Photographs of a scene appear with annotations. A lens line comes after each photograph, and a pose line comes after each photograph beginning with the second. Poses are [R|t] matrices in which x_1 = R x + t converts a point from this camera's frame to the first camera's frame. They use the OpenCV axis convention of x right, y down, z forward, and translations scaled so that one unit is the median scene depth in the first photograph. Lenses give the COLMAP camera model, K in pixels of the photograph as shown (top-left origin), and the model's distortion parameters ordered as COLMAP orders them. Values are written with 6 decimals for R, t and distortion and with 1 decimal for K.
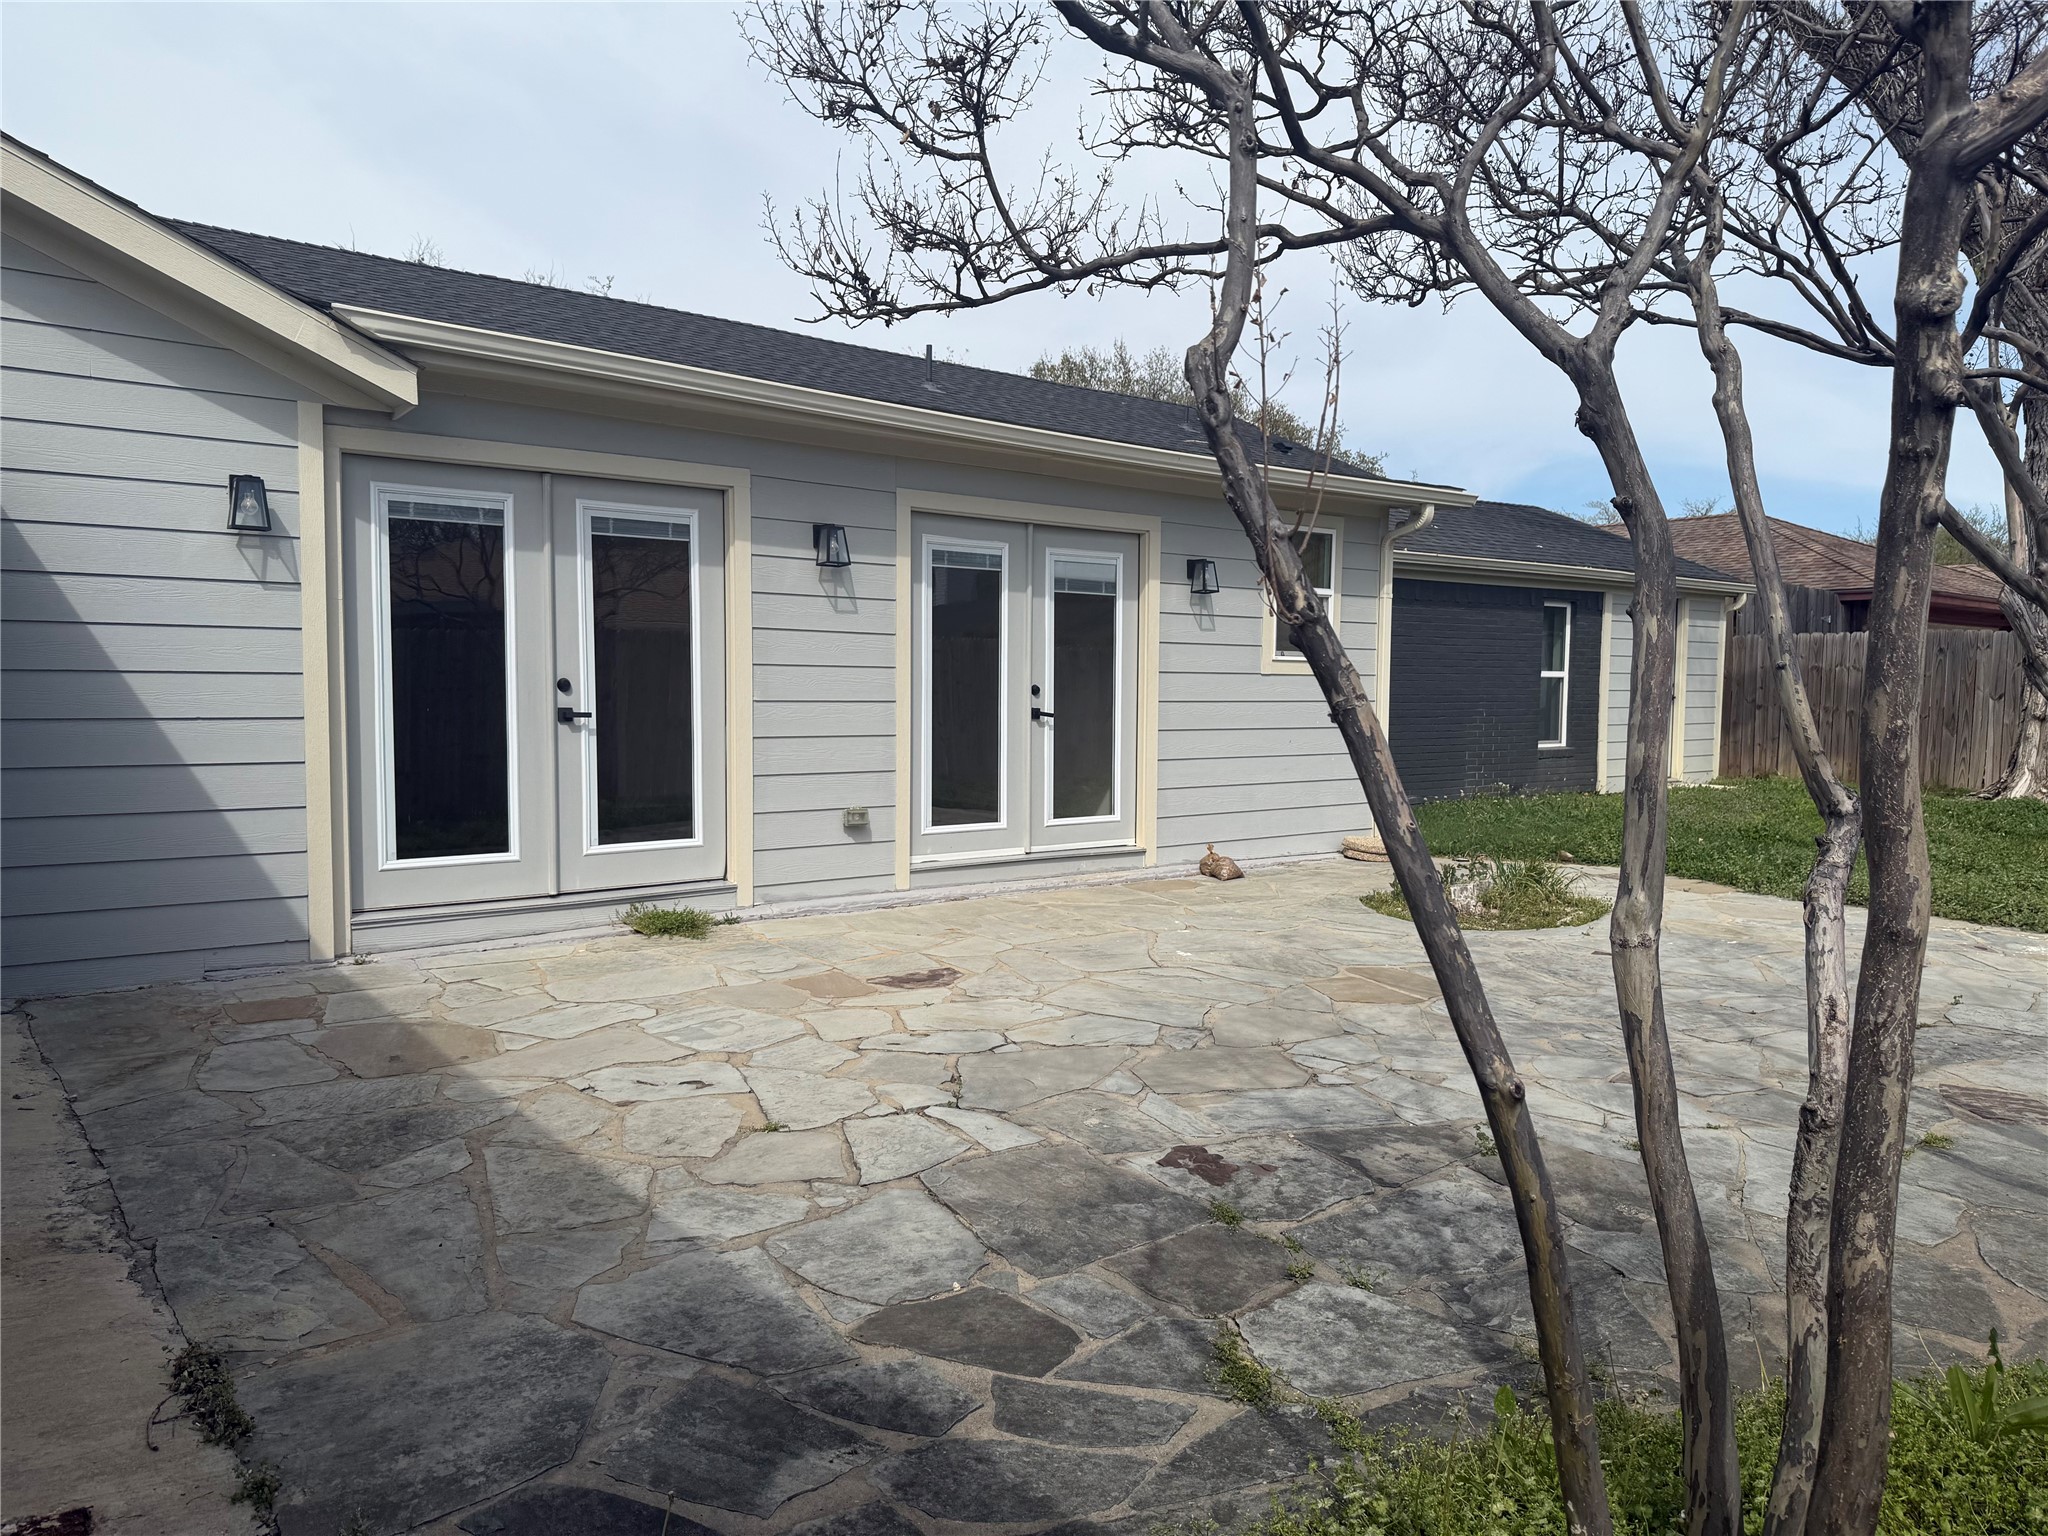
lens RADIAL K [[1402.5, 0, 1024.0], [0, 1402.5, 768.0], [0, 0, 1]] dist [-0.009876, -0.002884]
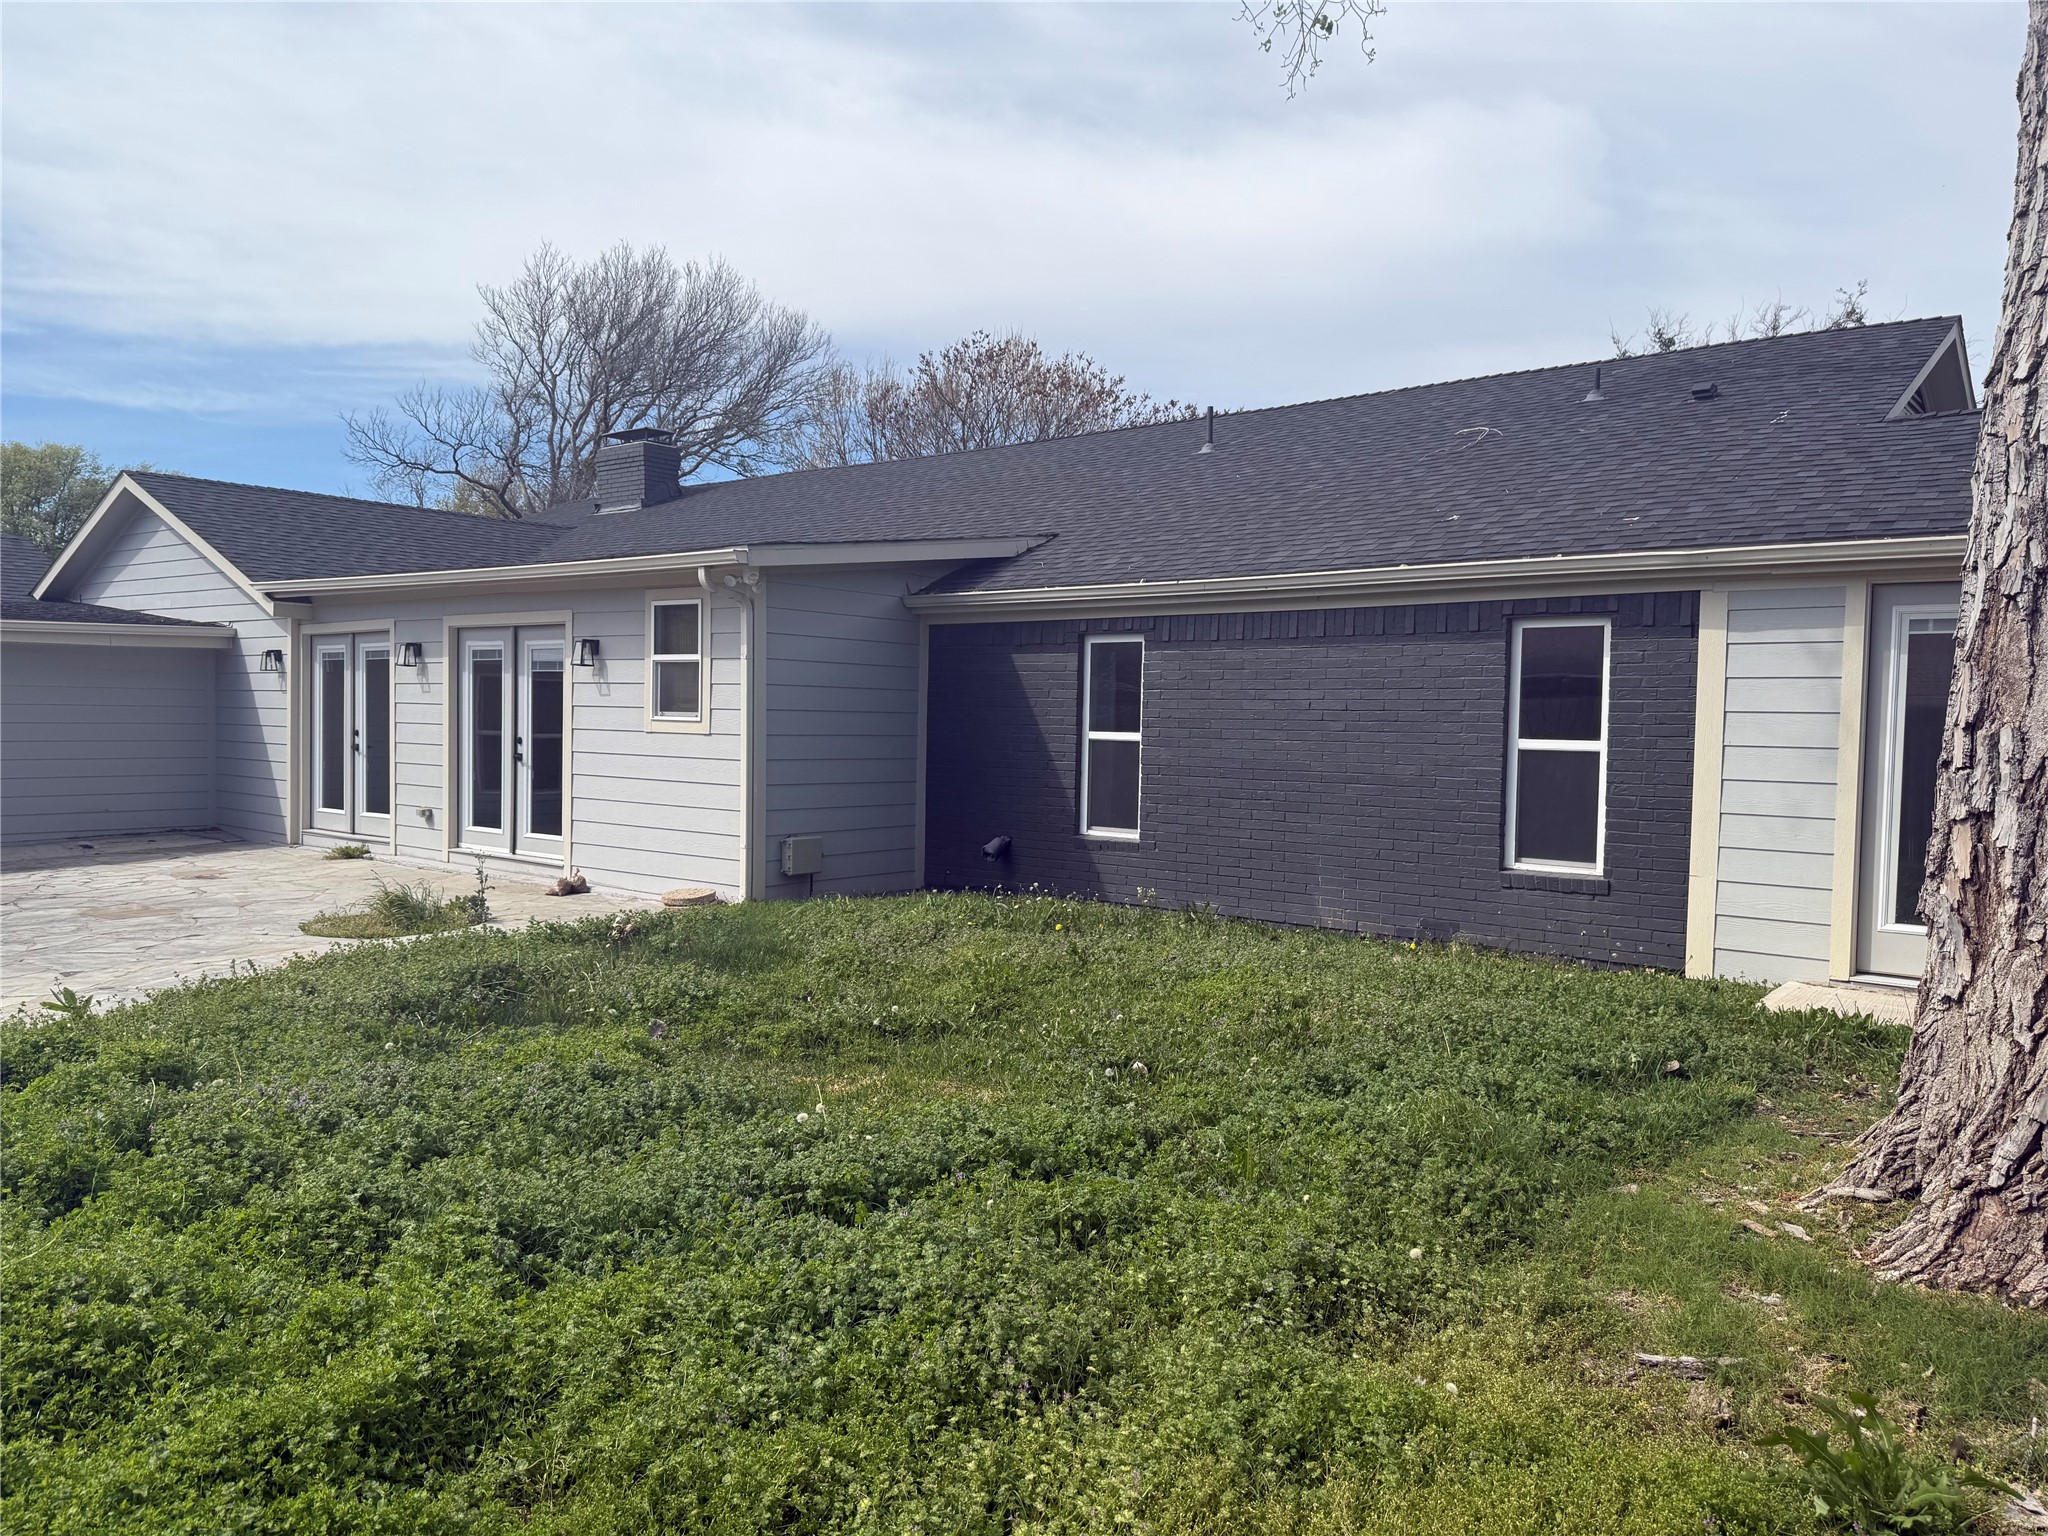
lens RADIAL K [[1402.5, 0, 1024.0], [0, 1402.5, 768.0], [0, 0, 1]] dist [-0.009876, -0.002884]
pose [[0.255794, 0.005128, -0.966718, 1.509727], [-0.092363, 0.995541, -0.019158, -0.045530], [0.962309, 0.094189, 0.255127, 1.108419]]
